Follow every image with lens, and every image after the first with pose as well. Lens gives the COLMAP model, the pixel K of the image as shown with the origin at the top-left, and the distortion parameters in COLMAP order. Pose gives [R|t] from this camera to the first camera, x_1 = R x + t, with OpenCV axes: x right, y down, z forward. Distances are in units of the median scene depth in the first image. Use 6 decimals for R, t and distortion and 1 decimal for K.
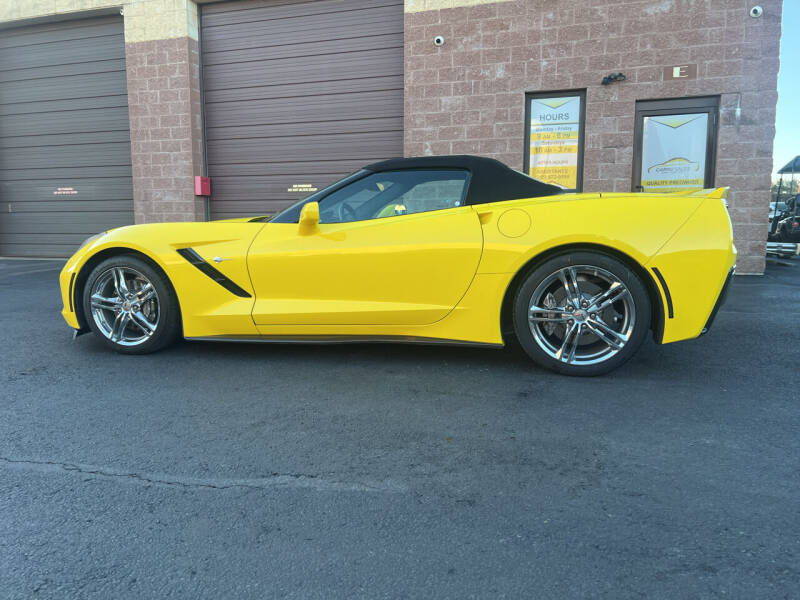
lens RADIAL K [[600.6, 0, 391.9], [0, 600.6, 295.0], [0, 0, 1]] dist [0.052065, -0.061443]
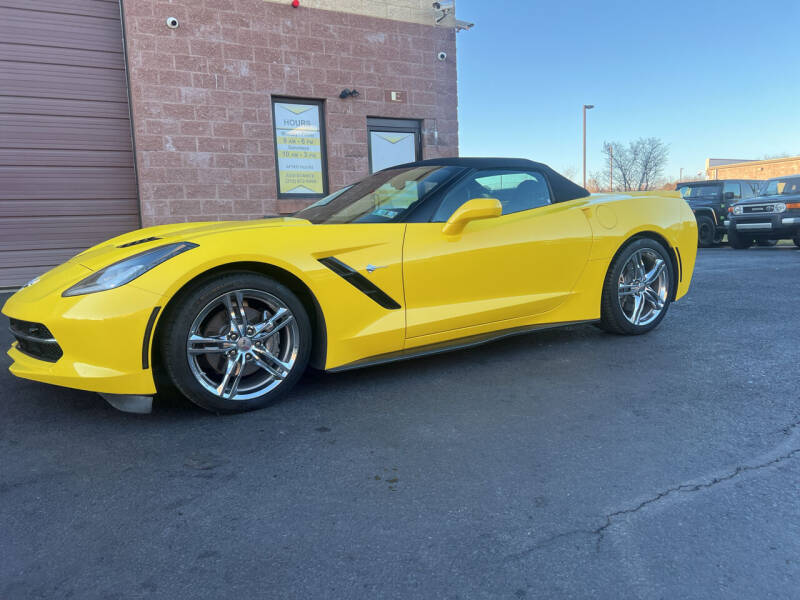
lens RADIAL K [[599.5, 0, 405.7], [0, 599.5, 290.3], [0, 0, 1]] dist [0.057557, -0.070173]
pose [[0.703251, -0.098312, 0.704111, -0.378801], [0.111152, 0.993418, 0.027690, -0.020399], [-0.702198, 0.058791, 0.709550, 0.171196]]
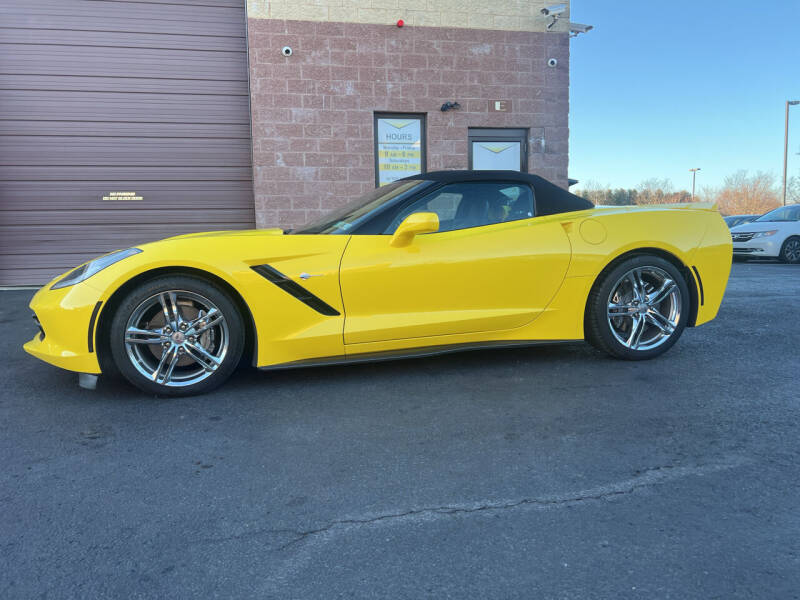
lens RADIAL K [[599.4, 0, 400.4], [0, 599.4, 291.8], [0, 0, 1]] dist [0.051207, -0.059984]
pose [[0.884054, -0.054271, 0.464223, -0.260099], [0.066798, 0.997711, -0.010568, -0.007163], [-0.462586, 0.040352, 0.885655, 0.065468]]
